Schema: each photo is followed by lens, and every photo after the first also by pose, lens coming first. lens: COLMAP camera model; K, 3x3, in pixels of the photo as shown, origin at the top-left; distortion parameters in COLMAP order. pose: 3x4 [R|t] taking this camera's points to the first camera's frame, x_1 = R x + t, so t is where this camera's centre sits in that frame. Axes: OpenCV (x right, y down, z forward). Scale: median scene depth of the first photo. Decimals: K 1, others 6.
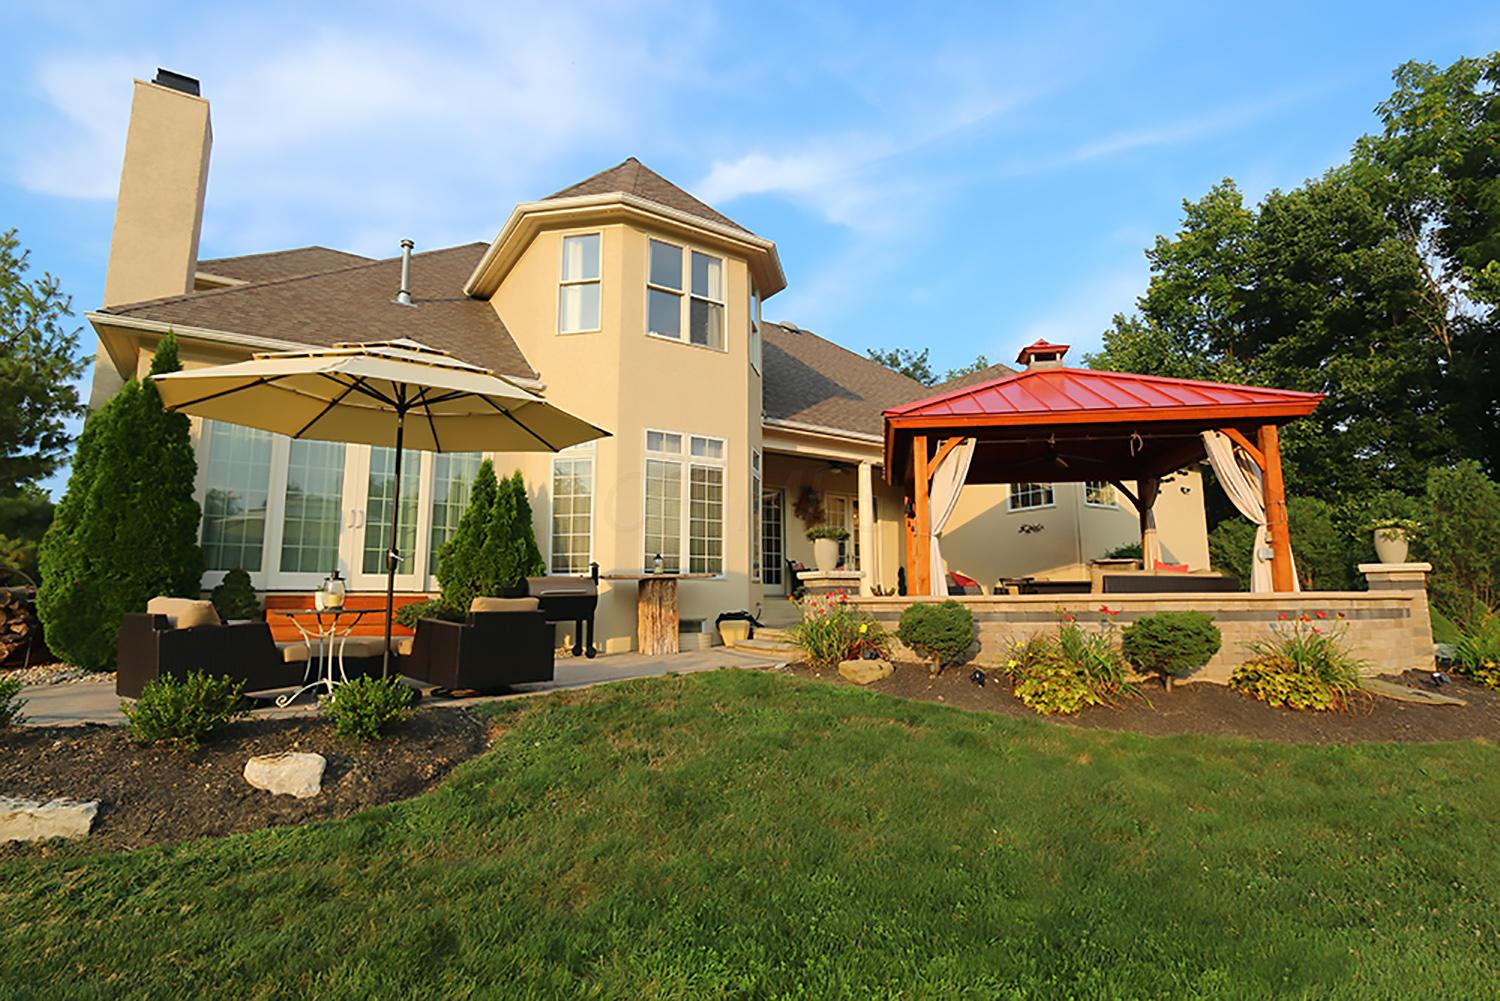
lens RADIAL K [[754.0, 0, 744.9], [0, 754.0, 492.5], [0, 0, 1]] dist [-0.000924, 0.000554]
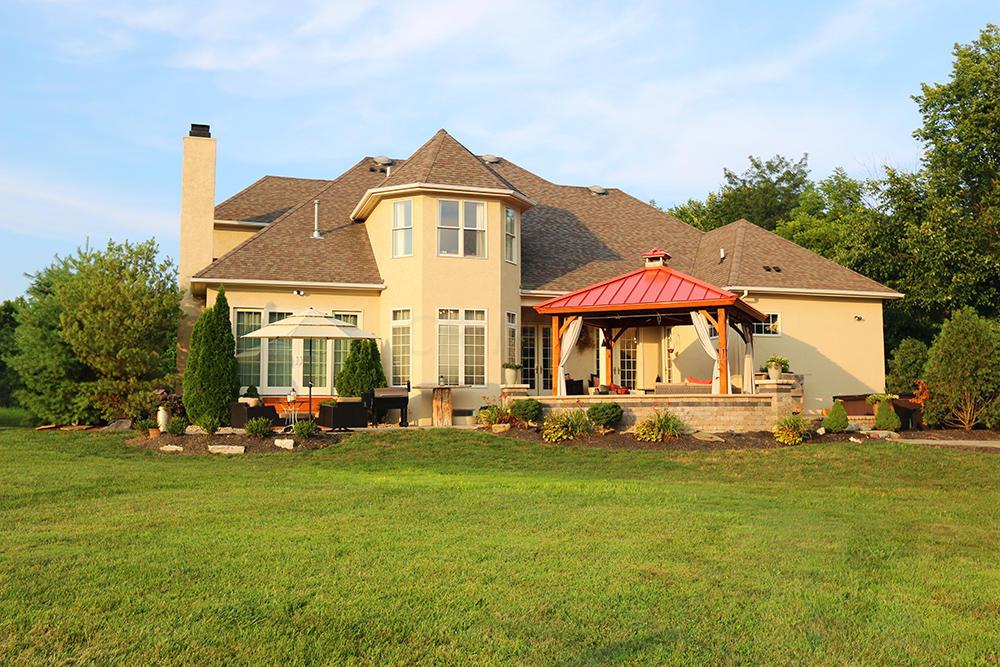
lens RADIAL K [[998.9, 0, 502.6], [0, 998.9, 338.2], [0, 0, 1]] dist [0.075521, 0.000000]
pose [[0.961110, -0.019456, -0.275479, 0.768970], [0.039781, 0.996866, 0.068386, -0.189436], [0.273285, -0.076685, 0.958871, -1.457881]]
